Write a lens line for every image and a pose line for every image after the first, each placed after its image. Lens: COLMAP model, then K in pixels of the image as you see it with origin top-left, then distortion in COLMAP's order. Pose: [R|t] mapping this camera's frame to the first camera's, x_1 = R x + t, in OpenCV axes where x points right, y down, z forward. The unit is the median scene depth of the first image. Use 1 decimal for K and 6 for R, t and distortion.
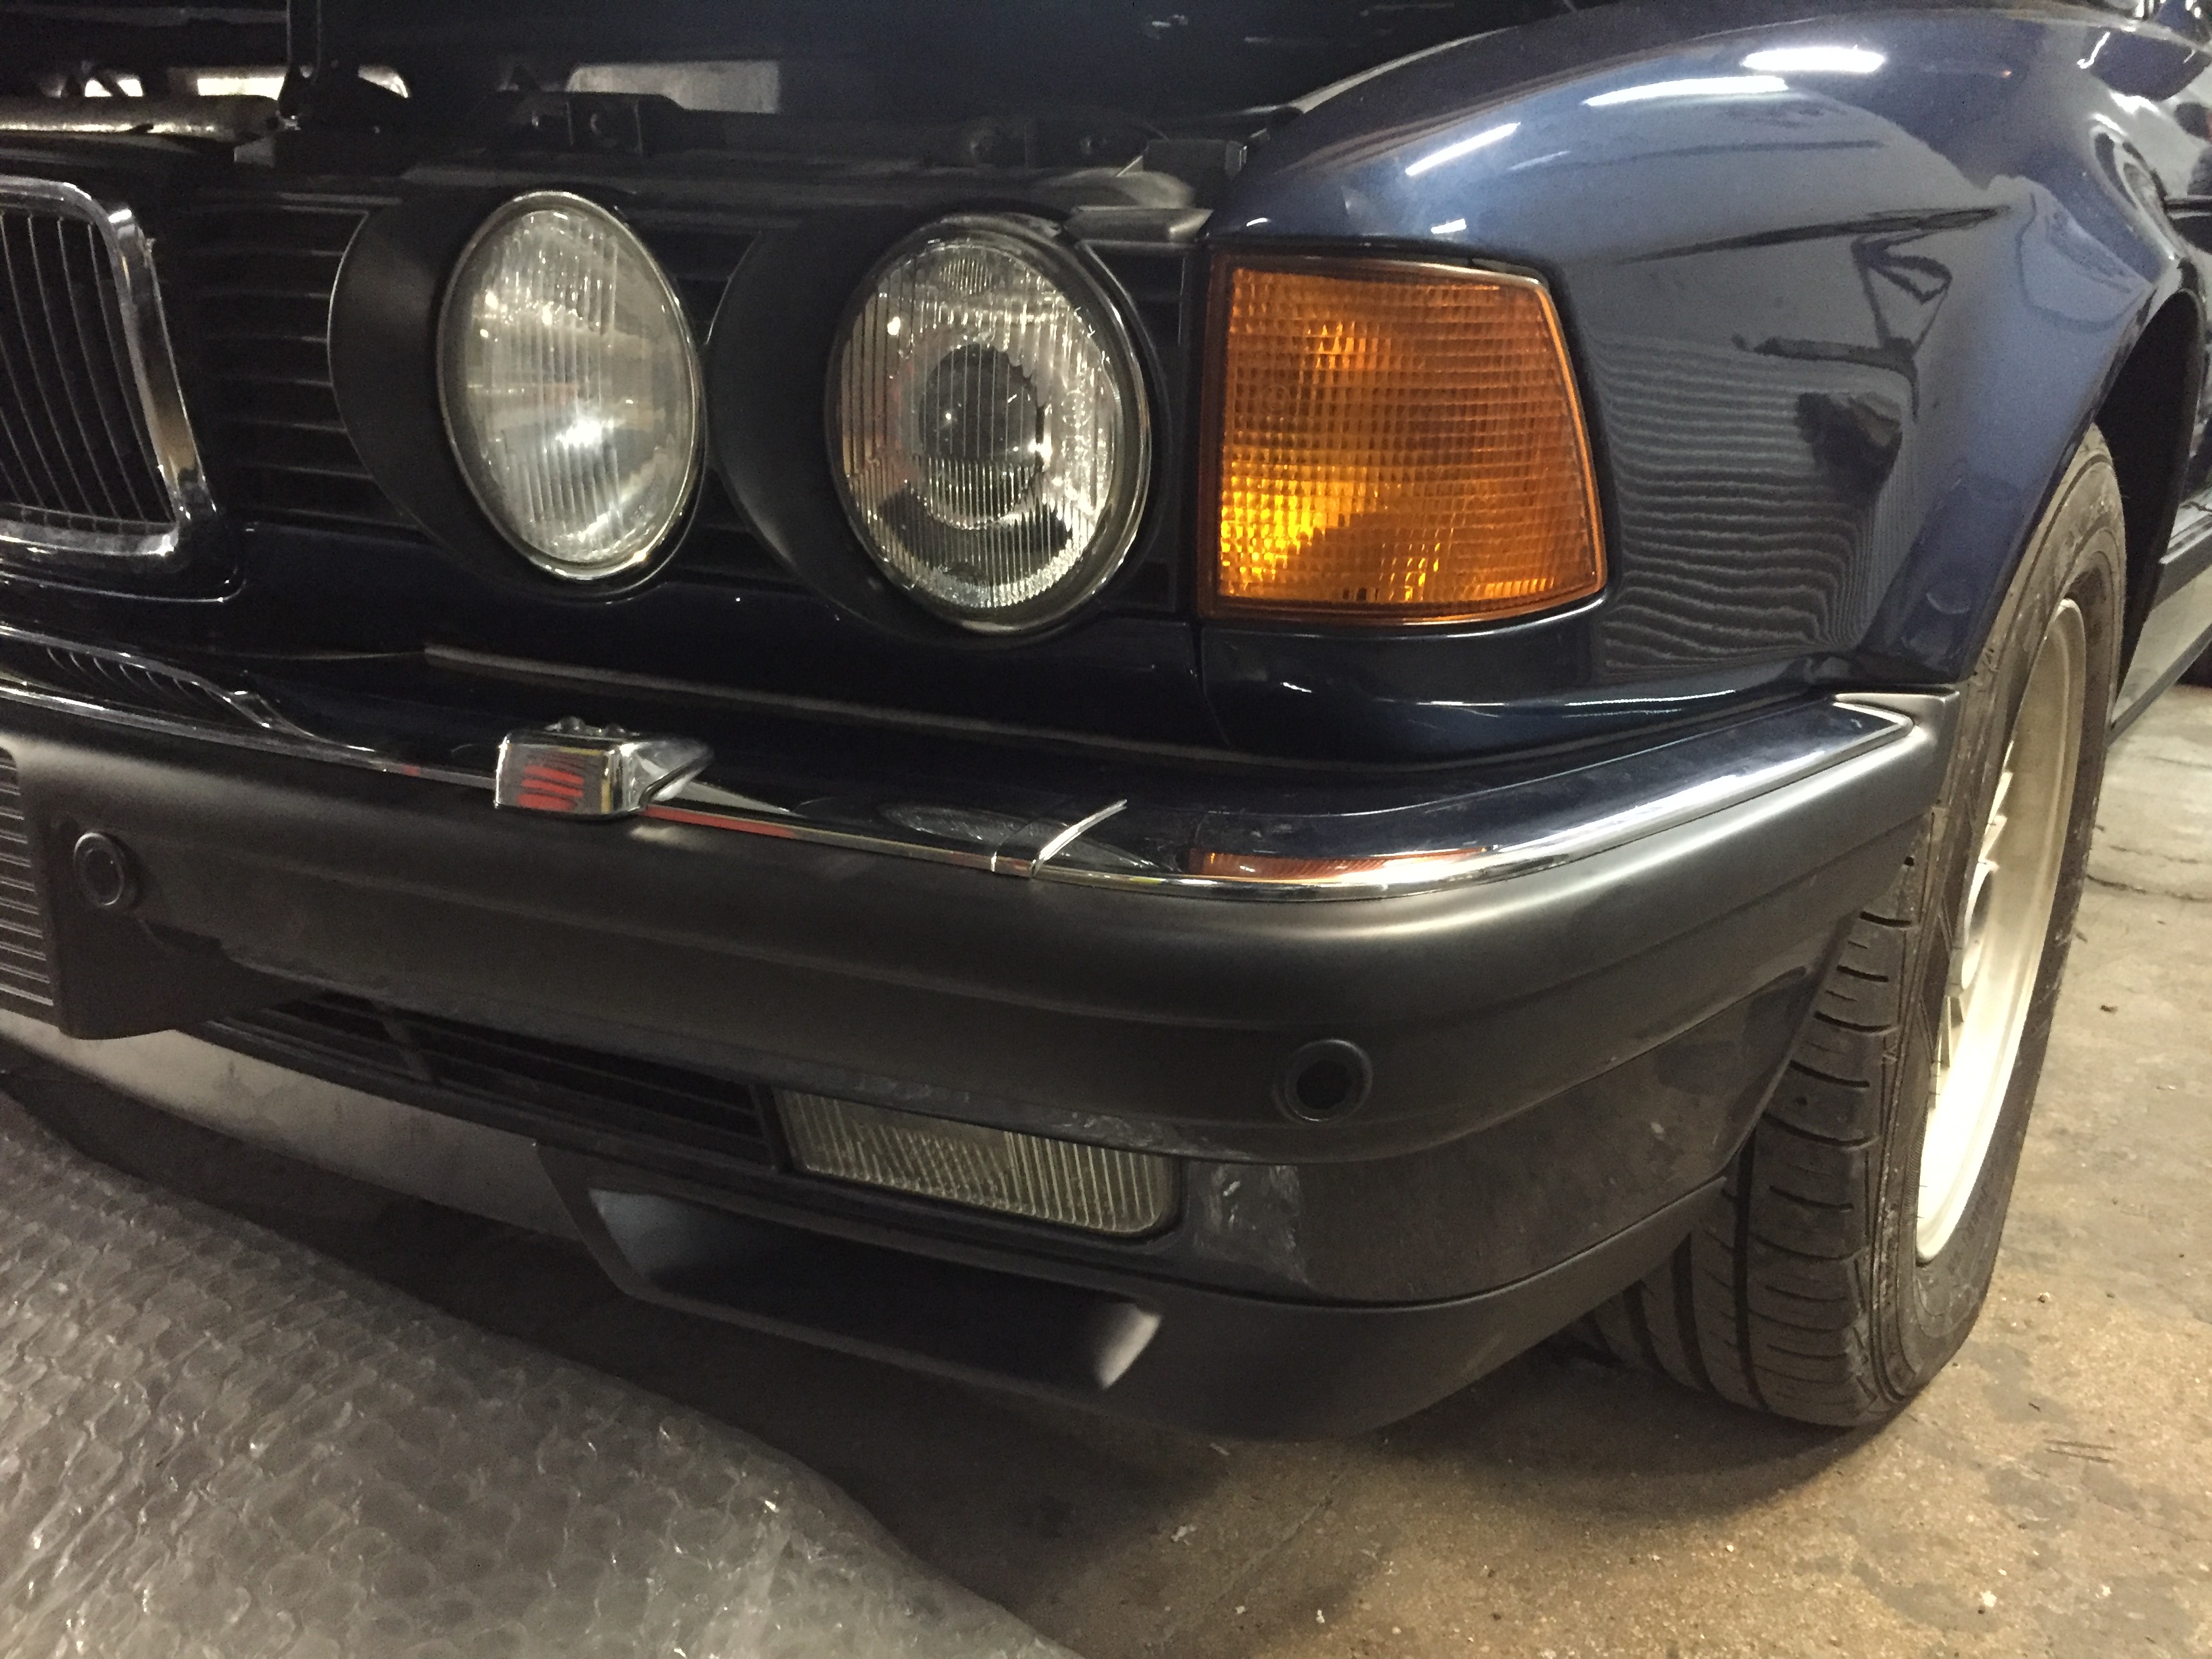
lens RADIAL K [[1856.4, 0, 1106.0], [0, 1856.4, 829.5], [0, 0, 1]] dist [0.012888, 0.000228]
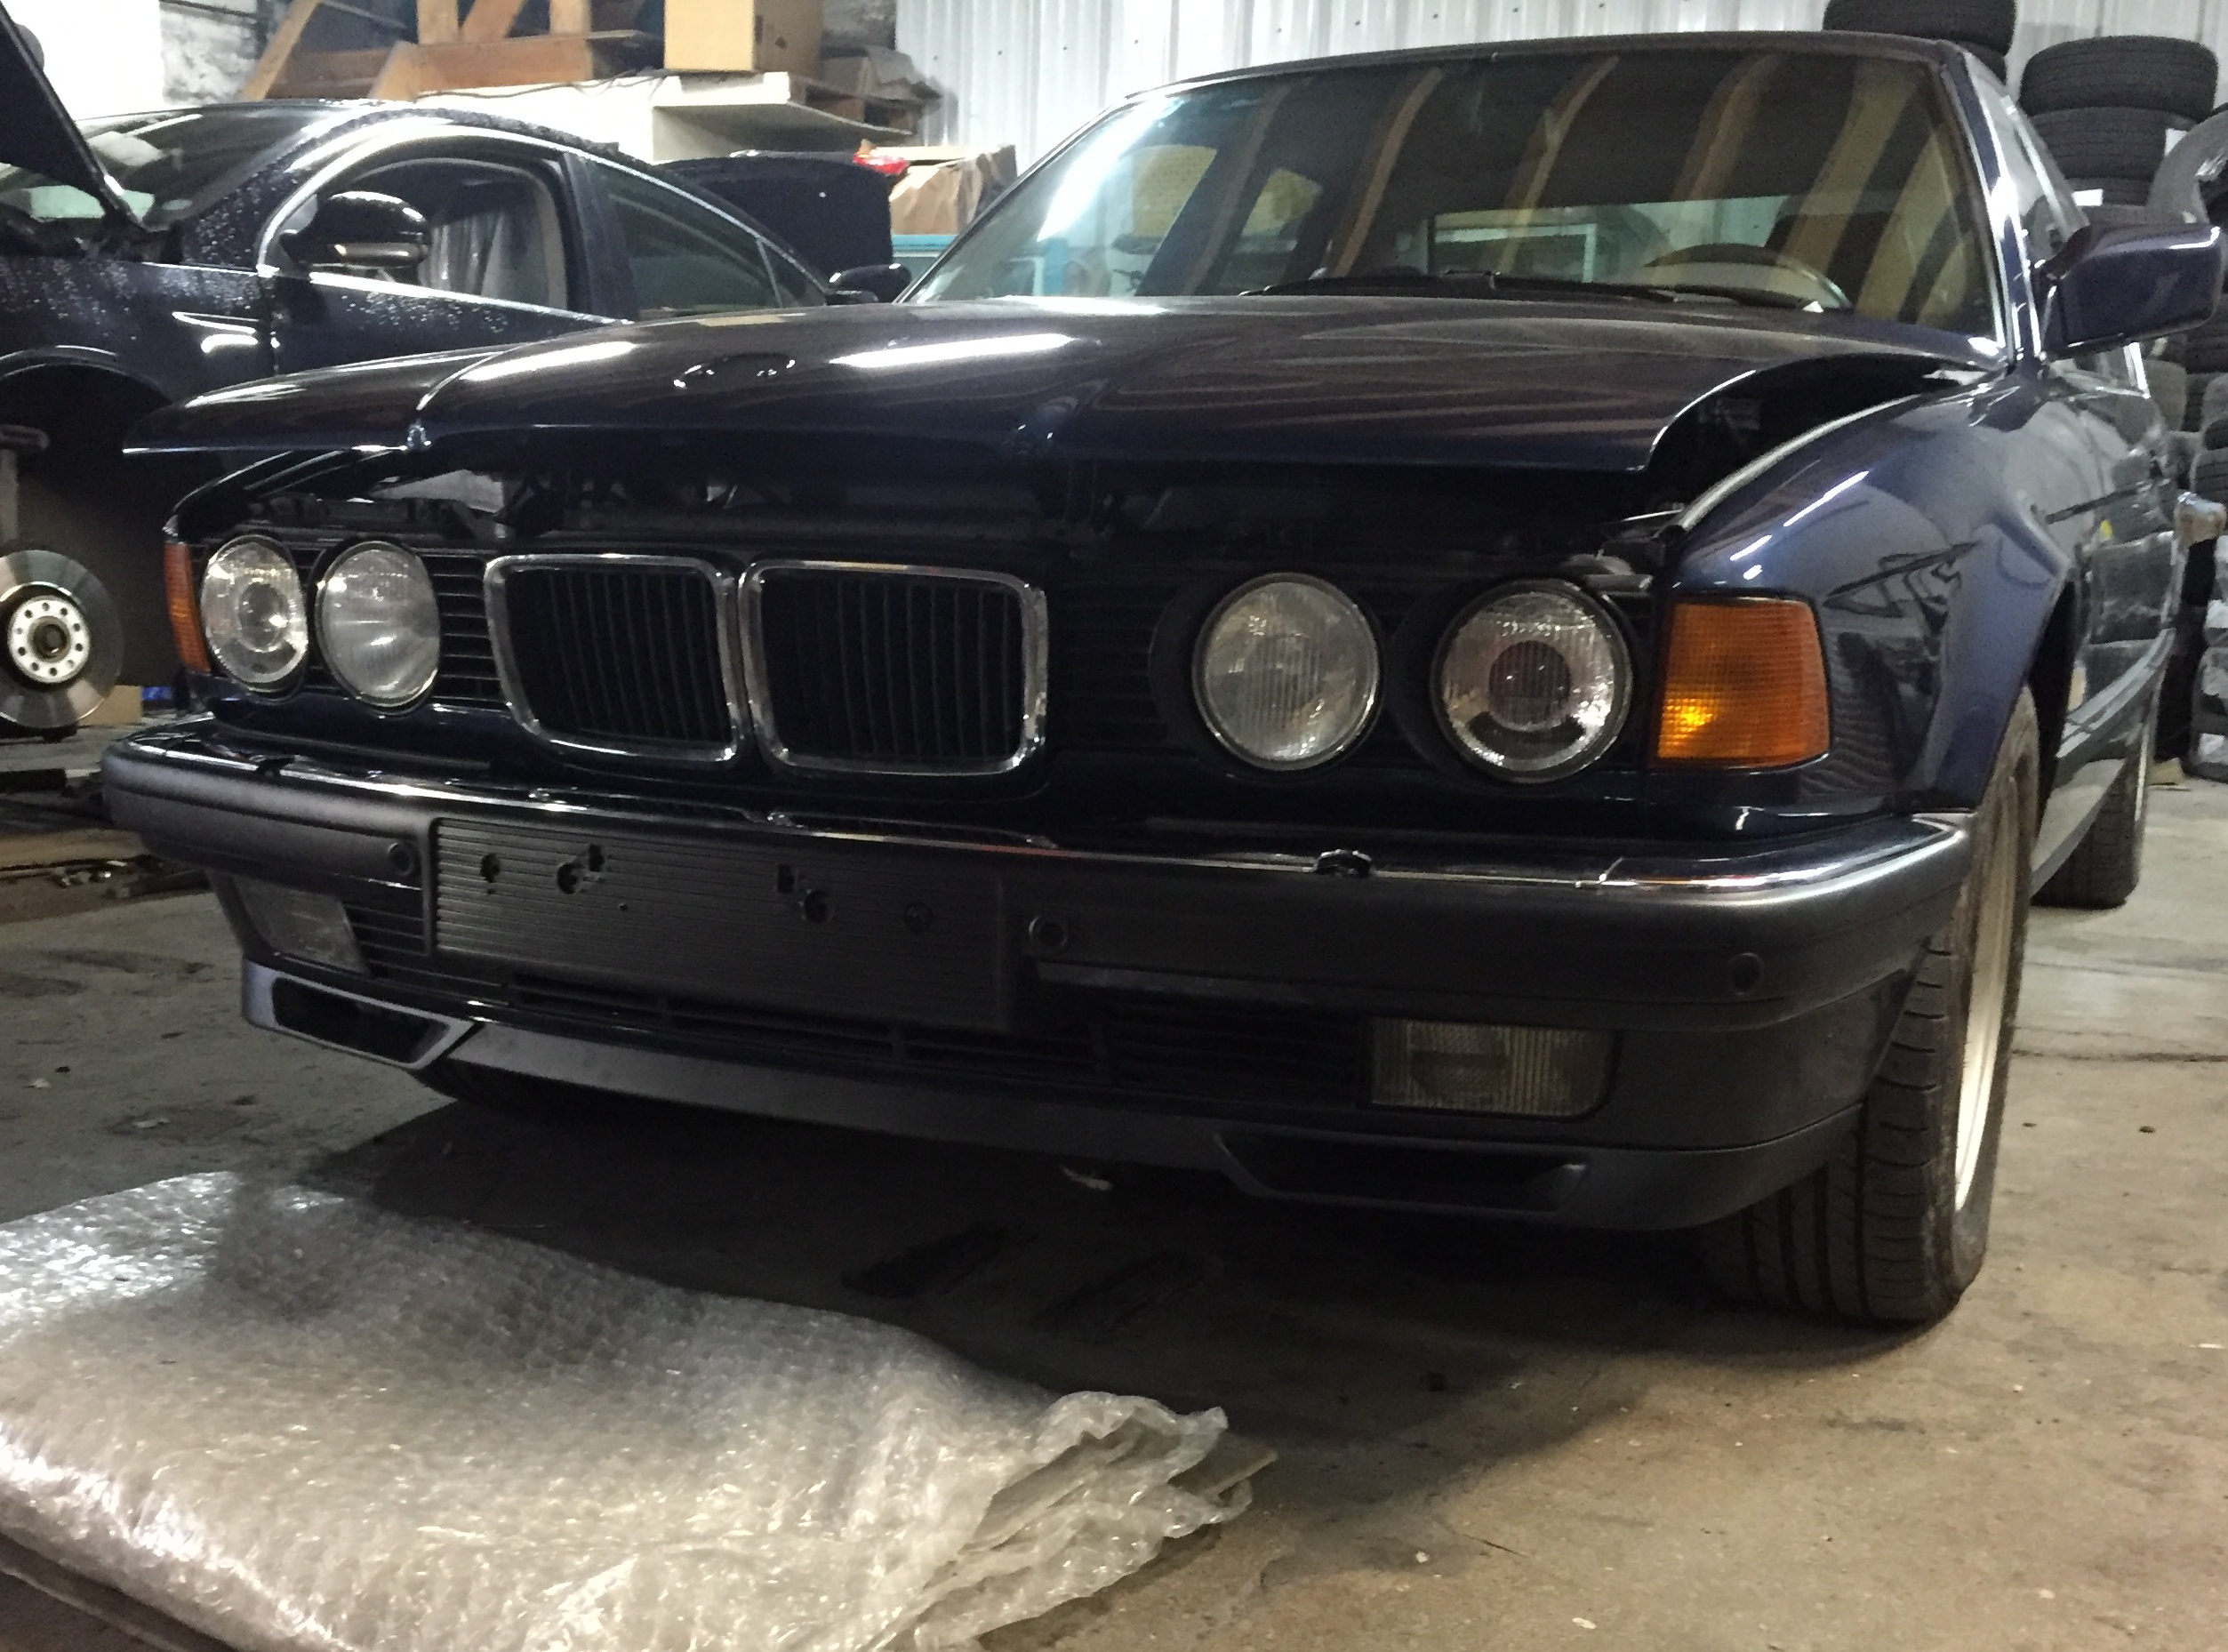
lens RADIAL K [[1936.2, 0, 1114.1], [0, 1936.2, 990.0], [0, 0, 1]] dist [-0.047405, 0.121241]
pose [[0.996219, -0.045007, 0.074314, -0.463907], [0.049809, 0.996701, -0.064080, 0.156444], [-0.071185, 0.067539, 0.995174, -0.701627]]
